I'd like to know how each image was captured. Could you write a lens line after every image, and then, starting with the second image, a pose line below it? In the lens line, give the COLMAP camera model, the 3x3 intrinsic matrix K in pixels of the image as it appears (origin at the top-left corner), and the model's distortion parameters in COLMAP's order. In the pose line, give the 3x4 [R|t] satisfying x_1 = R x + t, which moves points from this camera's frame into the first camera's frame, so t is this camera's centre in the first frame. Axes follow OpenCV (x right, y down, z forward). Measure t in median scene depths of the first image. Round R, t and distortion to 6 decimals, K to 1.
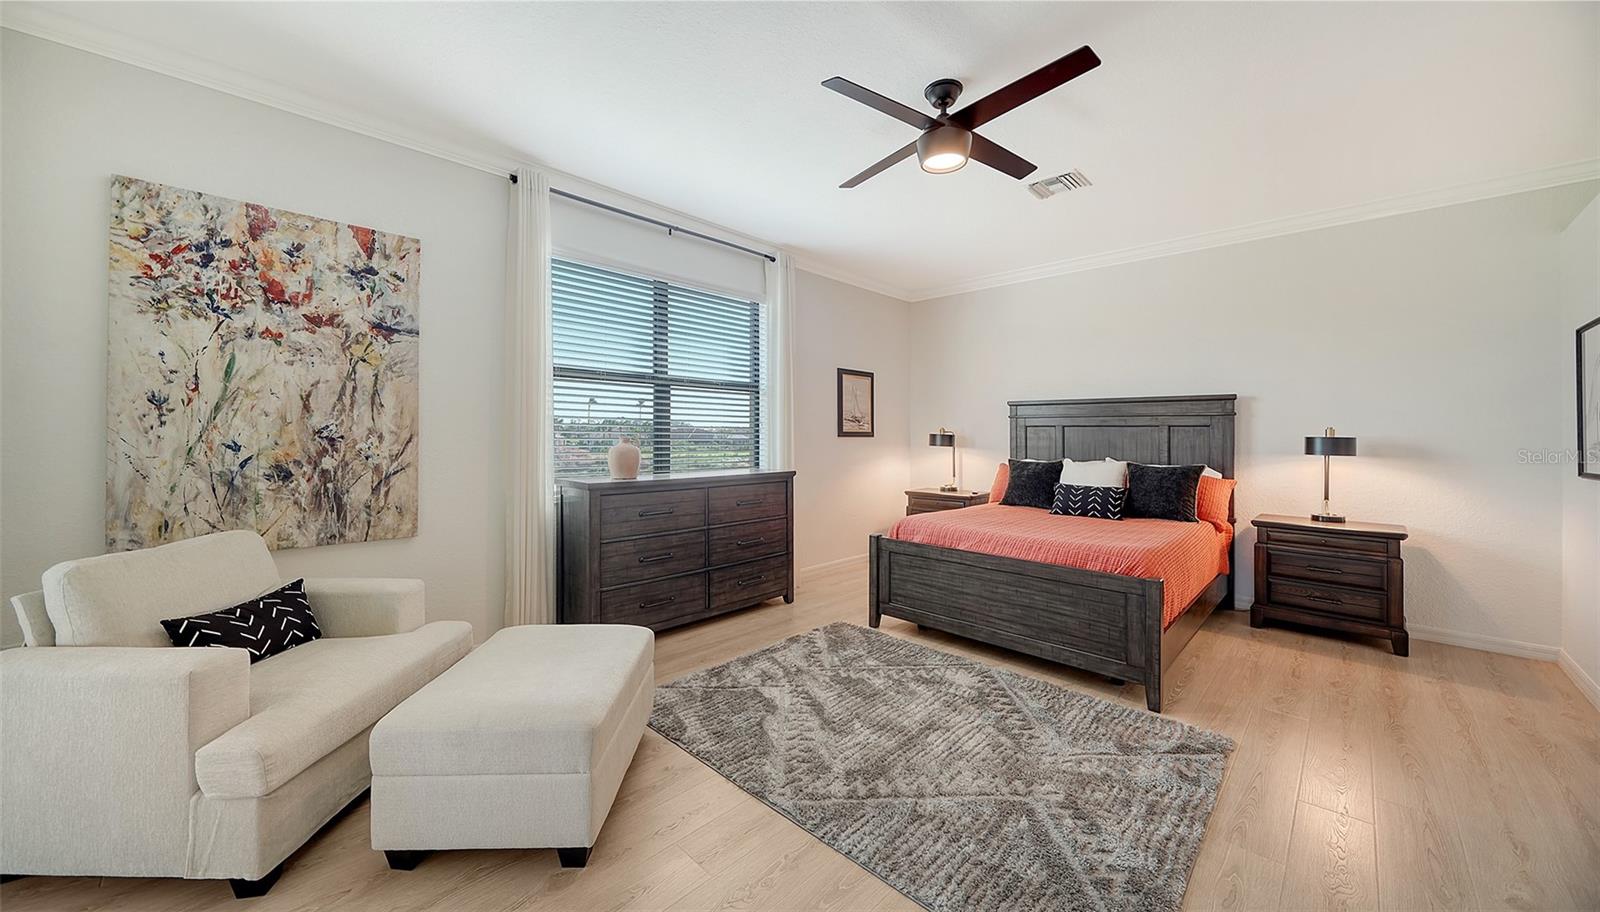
lens RADIAL K [[567.7, 0, 798.8], [0, 567.7, 448.4], [0, 0, 1]] dist [-0.000391, 0.000012]
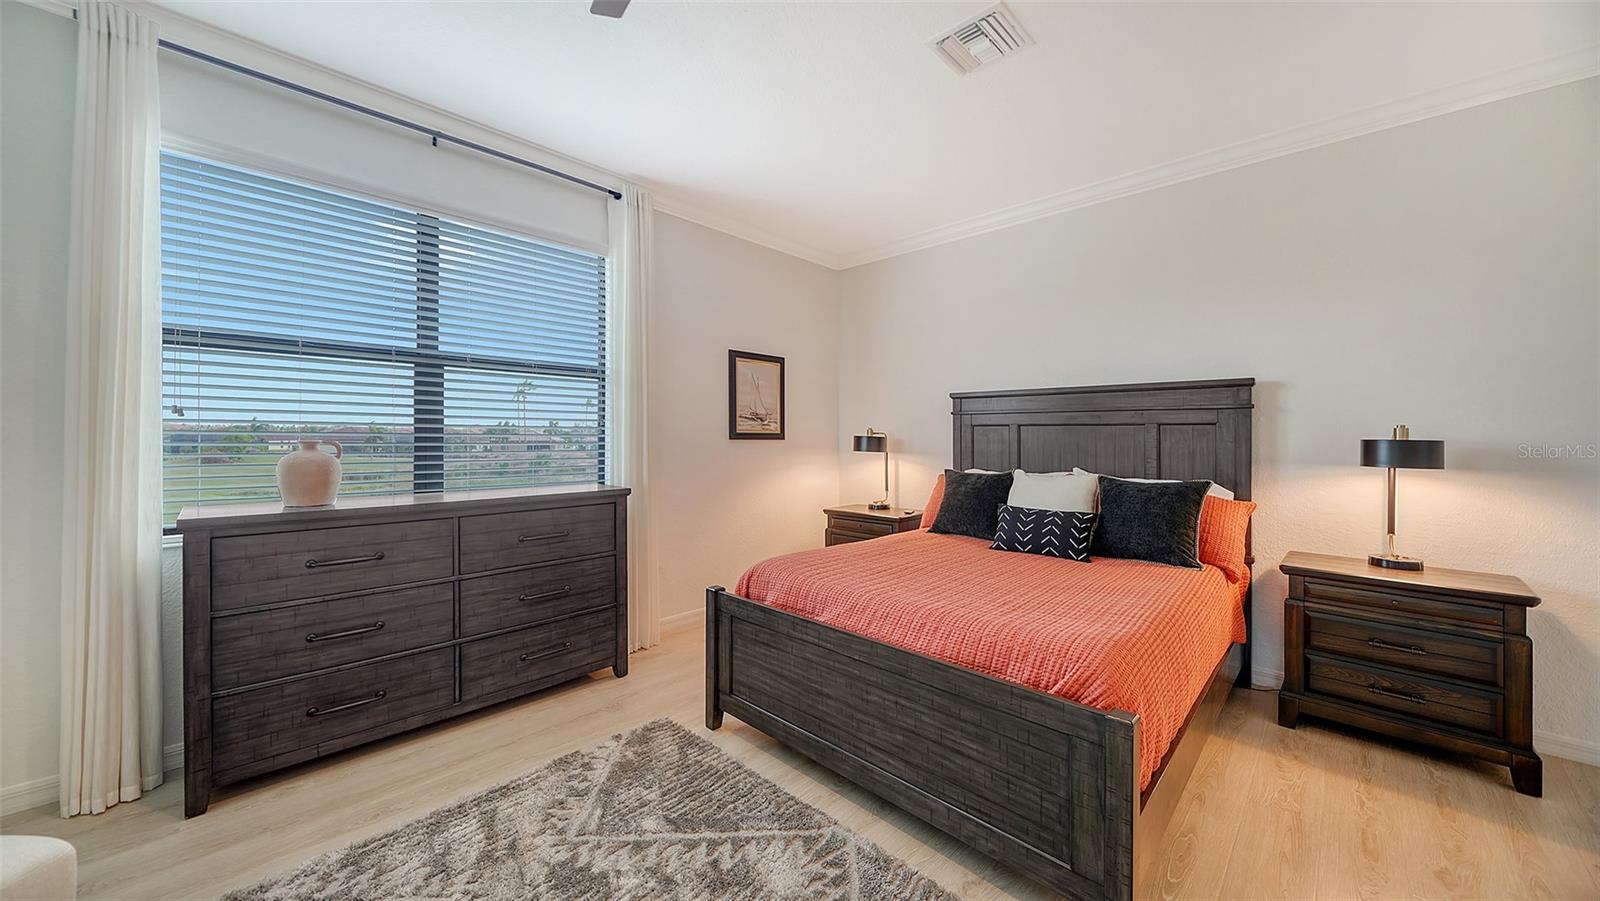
lens RADIAL K [[569.7, 0, 800.0], [0, 569.7, 450.5], [0, 0, 1]] dist [-0.001426, -0.000174]
pose [[0.999973, -0.000803, 0.007284, 0.217758], [0.000802, 1.000000, 0.000131, -0.007758], [-0.007284, -0.000125, 0.999973, 0.319424]]
